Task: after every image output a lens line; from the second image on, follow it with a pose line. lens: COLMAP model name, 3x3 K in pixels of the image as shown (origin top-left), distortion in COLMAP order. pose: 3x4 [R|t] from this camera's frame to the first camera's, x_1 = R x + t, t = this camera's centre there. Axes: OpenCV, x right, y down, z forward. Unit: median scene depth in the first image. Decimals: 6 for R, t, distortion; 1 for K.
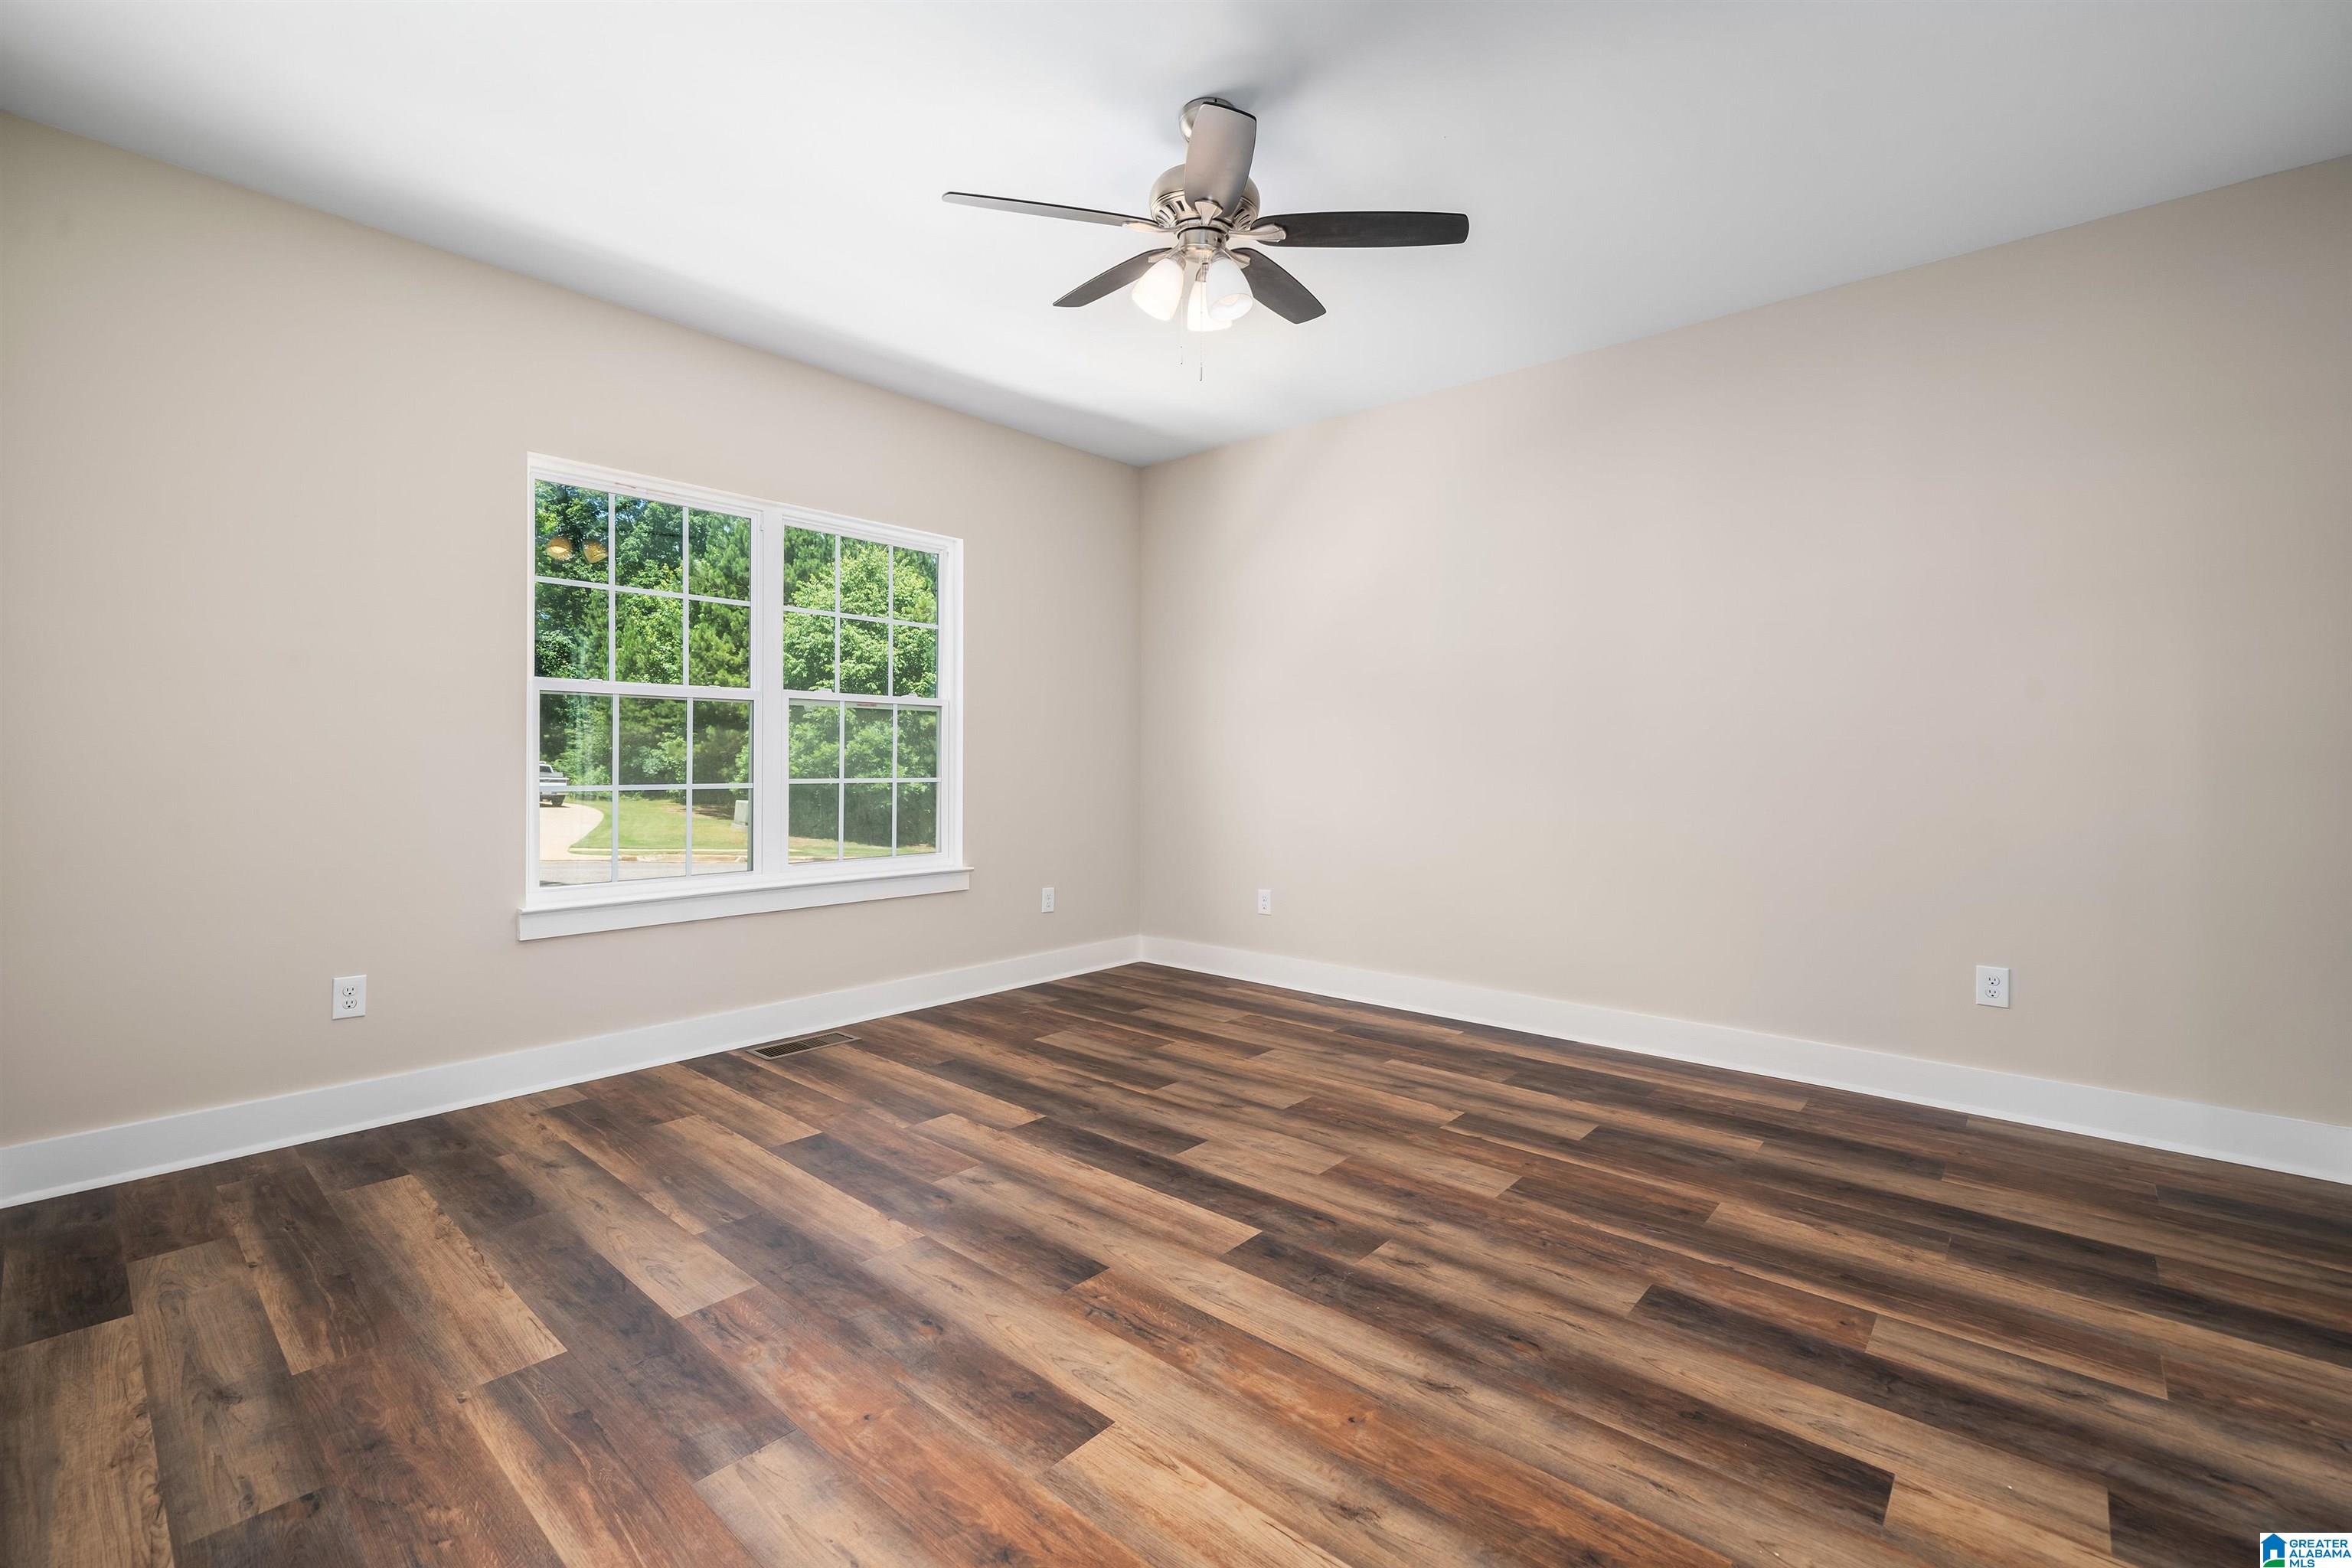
lens RADIAL K [[993.0, 0, 1171.7], [0, 993.0, 783.1], [0, 0, 1]] dist [-0.012370, 0.000261]
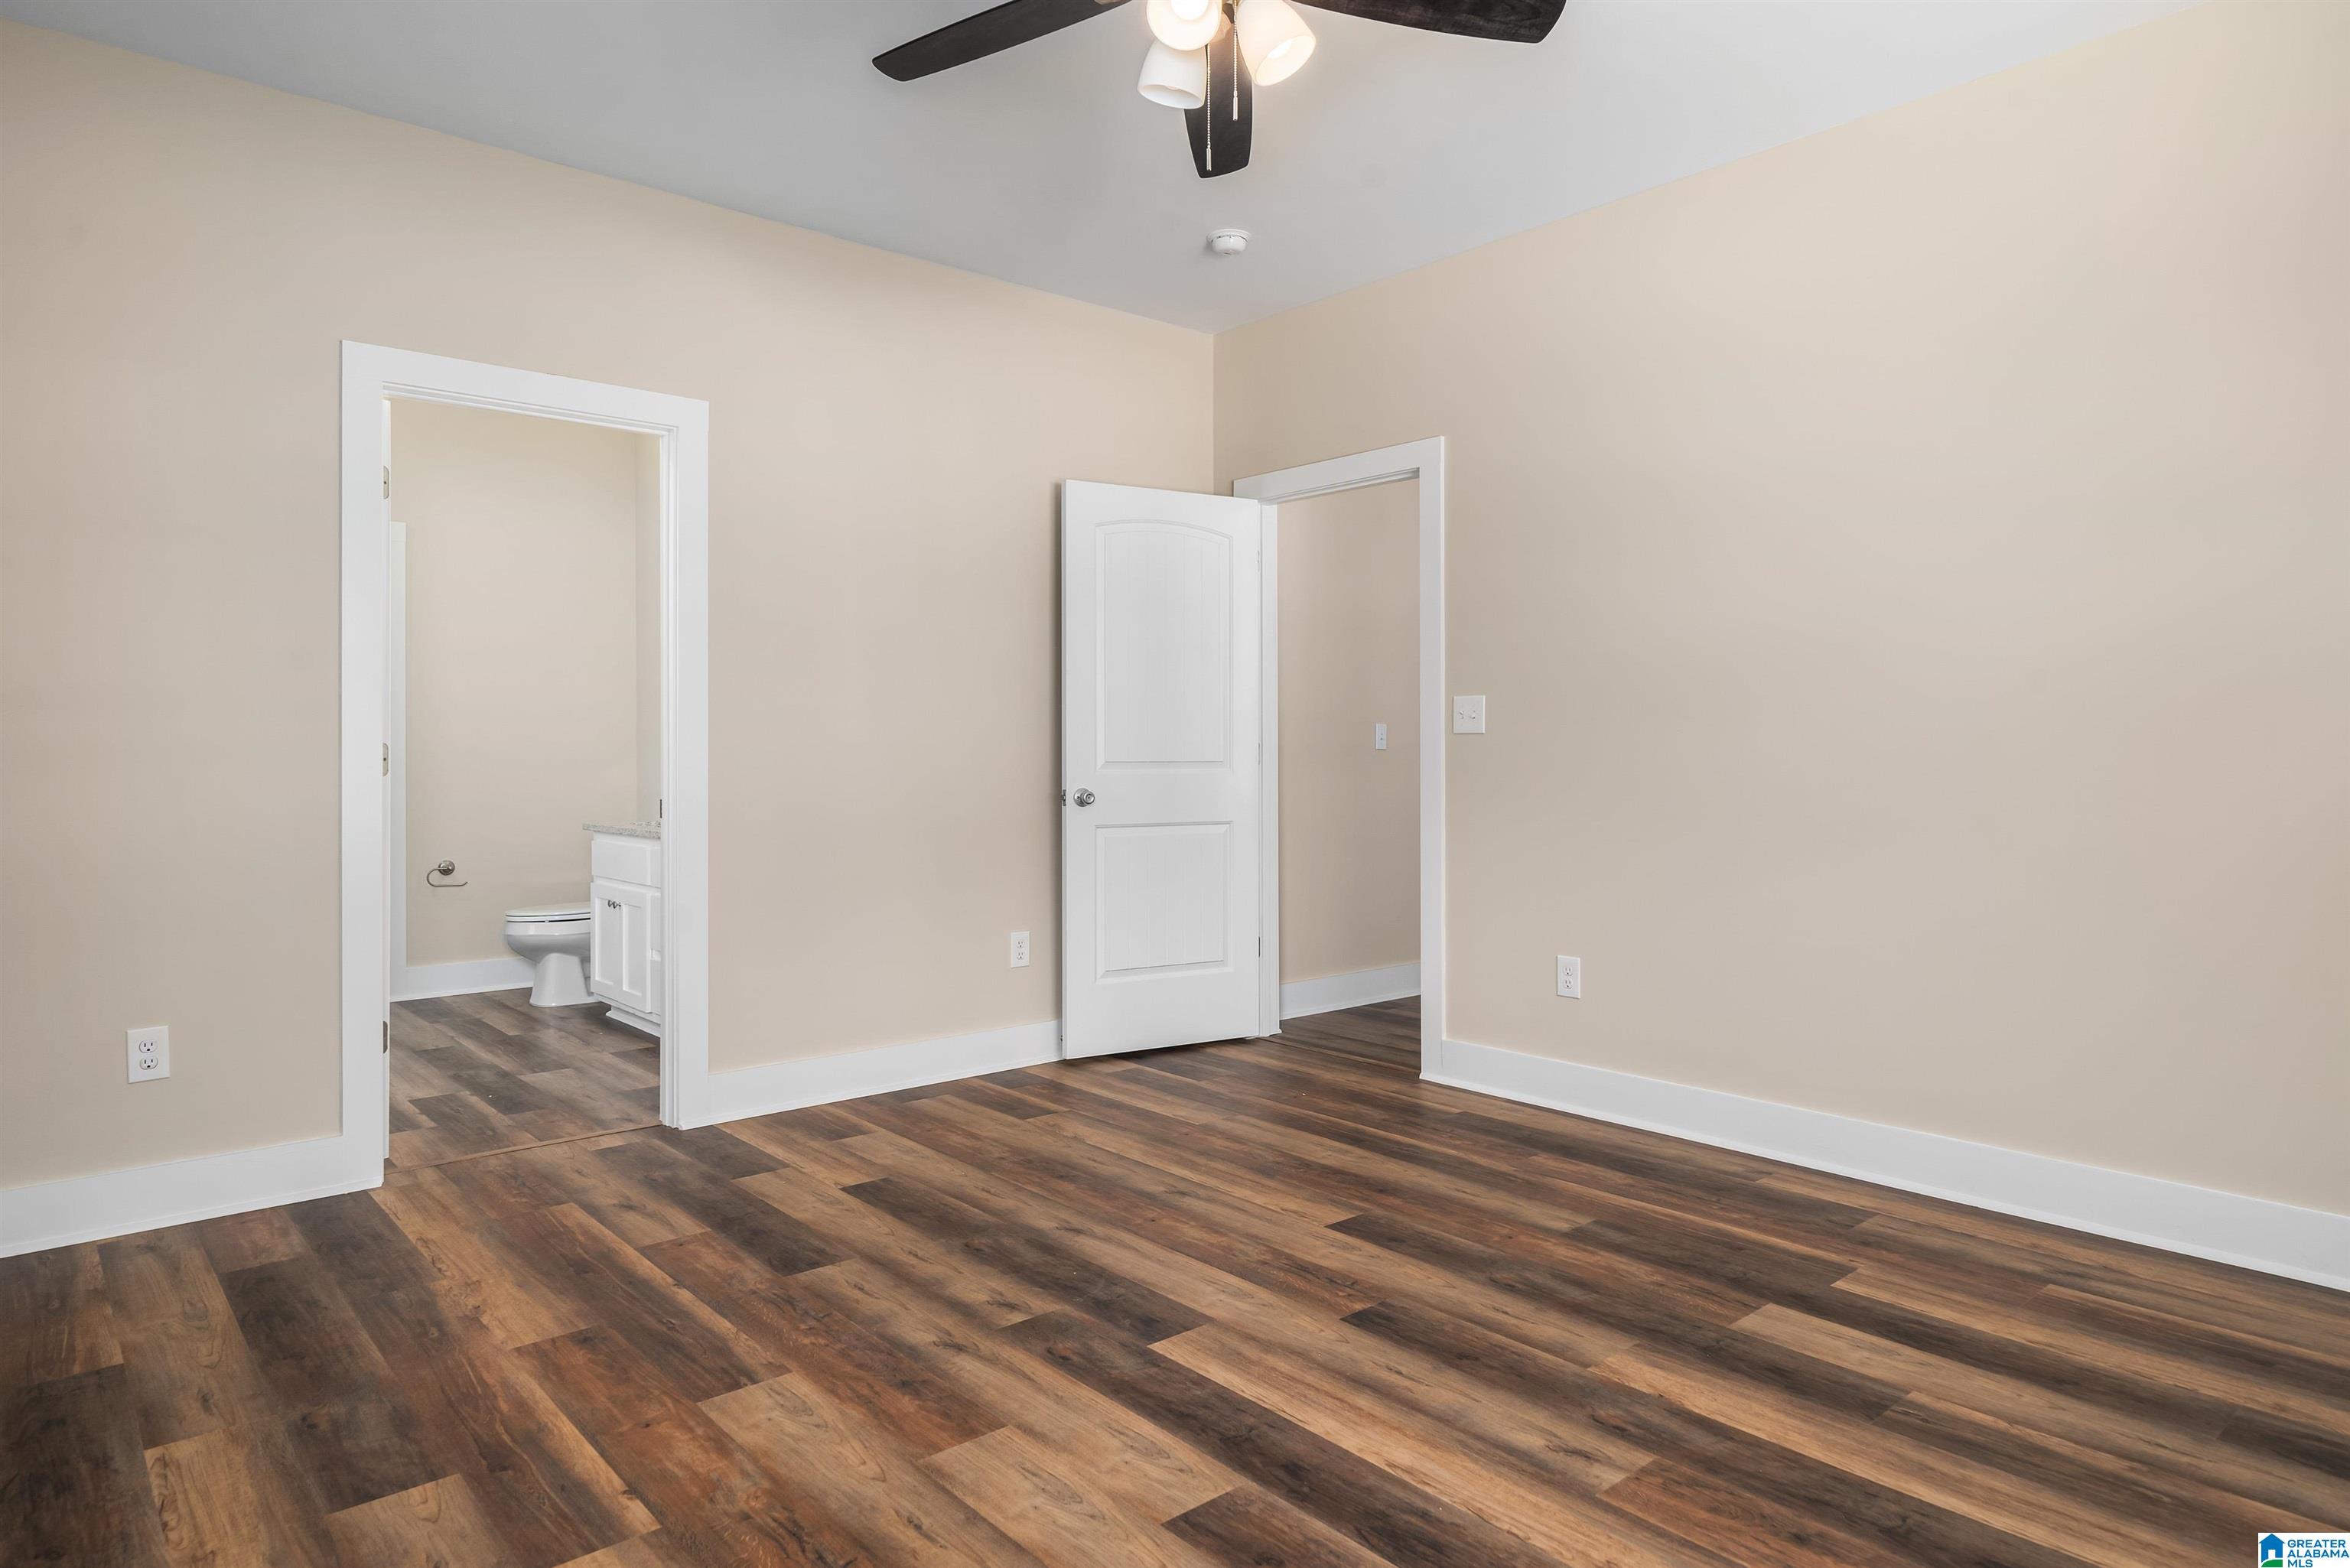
lens RADIAL K [[1437.7, 0, 1173.7], [0, 1437.7, 771.5], [0, 0, 1]] dist [0.000295, 0.000646]
pose [[-0.991953, -0.000672, 0.126604, -0.078652], [0.003718, 0.999400, 0.034439, -0.044340], [-0.126551, 0.034632, -0.991355, 2.277269]]
